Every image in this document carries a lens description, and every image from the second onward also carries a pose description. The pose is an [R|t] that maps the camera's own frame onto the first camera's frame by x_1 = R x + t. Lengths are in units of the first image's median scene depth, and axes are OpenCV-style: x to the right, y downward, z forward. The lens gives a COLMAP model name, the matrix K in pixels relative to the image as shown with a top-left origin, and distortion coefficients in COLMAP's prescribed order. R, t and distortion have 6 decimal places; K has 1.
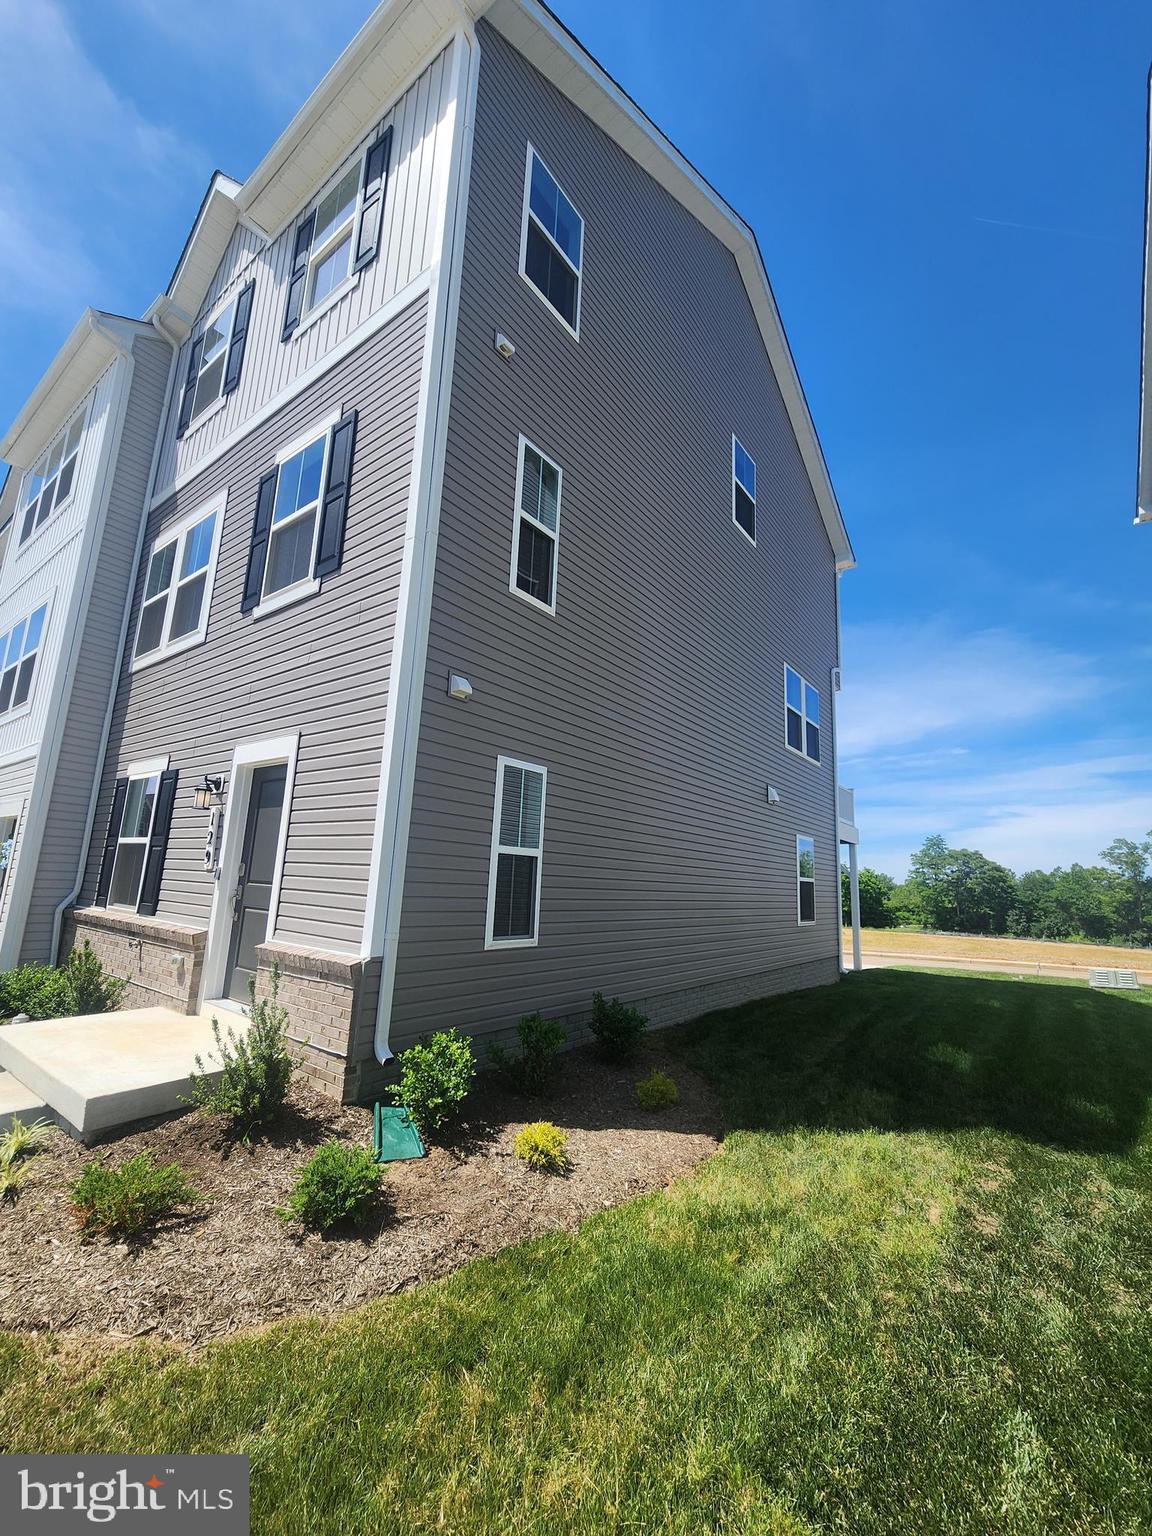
lens RADIAL K [[626.6, 0, 576.0], [0, 626.6, 768.0], [0, 0, 1]] dist [-0.003947, 0.002856]
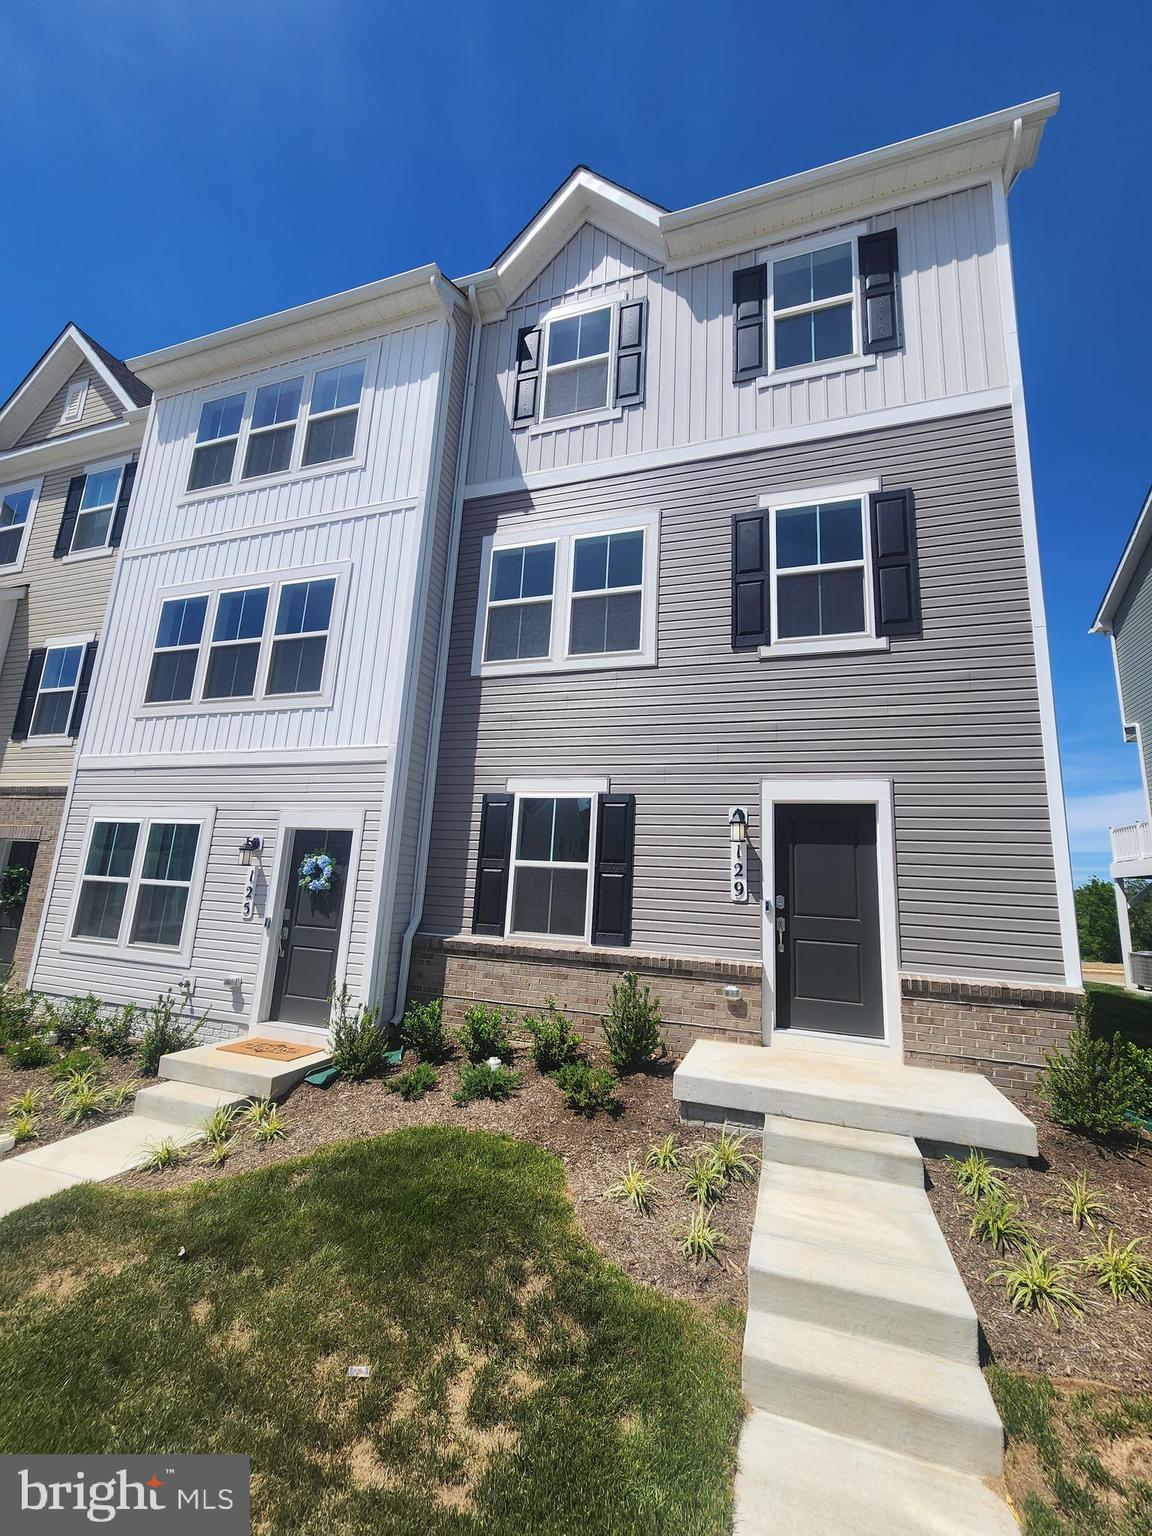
lens RADIAL K [[626.6, 0, 576.0], [0, 626.6, 768.0], [0, 0, 1]] dist [-0.003947, 0.002856]
pose [[0.951078, 0.065924, 0.301836, -1.022413], [-0.065343, 0.997790, -0.012032, -0.021345], [-0.301962, -0.008280, 0.953284, 0.098113]]
